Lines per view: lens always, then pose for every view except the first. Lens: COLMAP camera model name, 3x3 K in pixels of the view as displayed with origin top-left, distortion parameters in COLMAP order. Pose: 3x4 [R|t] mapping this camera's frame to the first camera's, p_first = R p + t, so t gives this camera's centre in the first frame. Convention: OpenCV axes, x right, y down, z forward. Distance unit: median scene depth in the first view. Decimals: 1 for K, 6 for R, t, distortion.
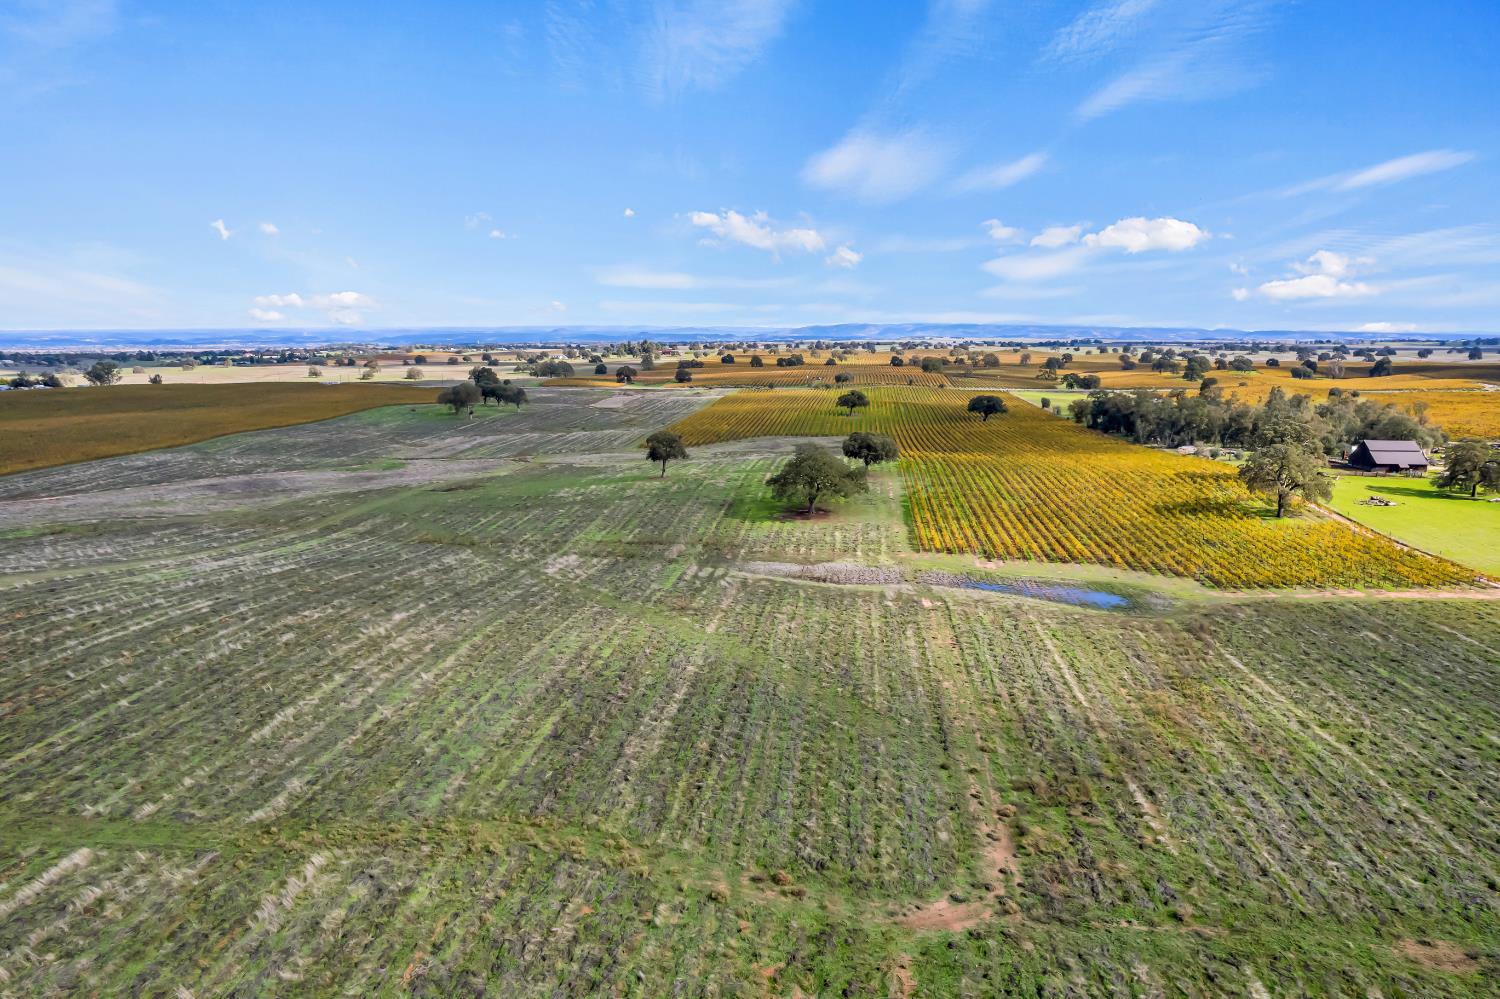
lens RADIAL K [[941.5, 0, 750.0], [0, 941.5, 499.5], [0, 0, 1]] dist [-0.074963, 0.064916]
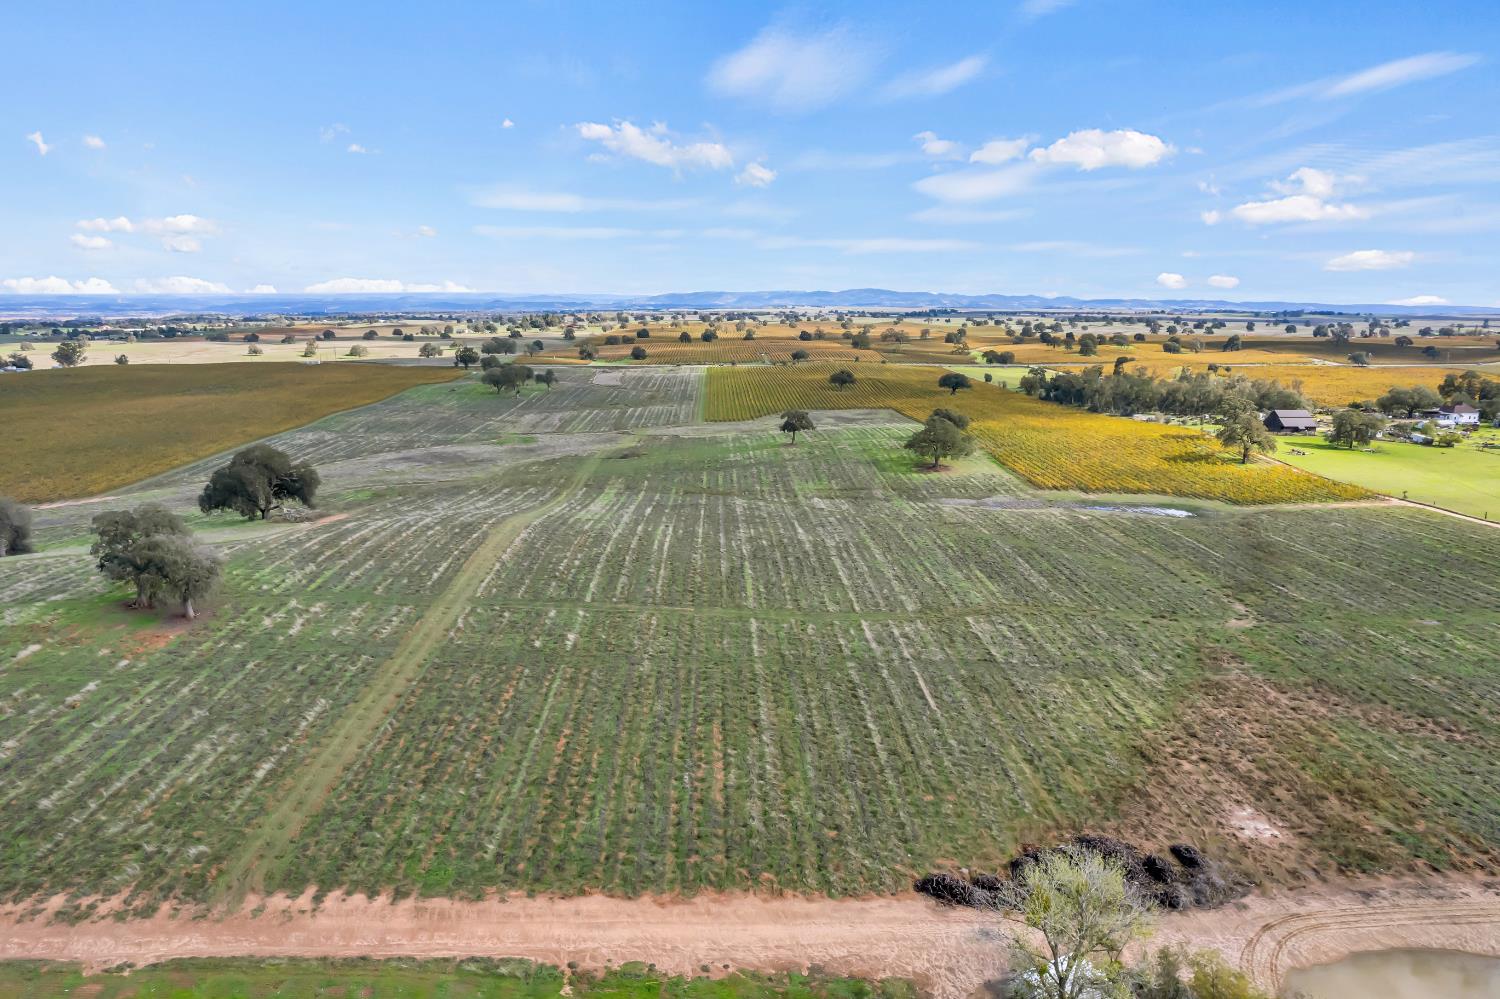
lens RADIAL K [[956.5, 0, 750.0], [0, 956.5, 499.5], [0, 0, 1]] dist [-0.074033, 0.052765]
pose [[0.988021, -0.026671, 0.151995, -0.431185], [0.021936, 0.999223, 0.032743, 0.009568], [-0.152751, -0.029016, 0.987839, -0.363959]]
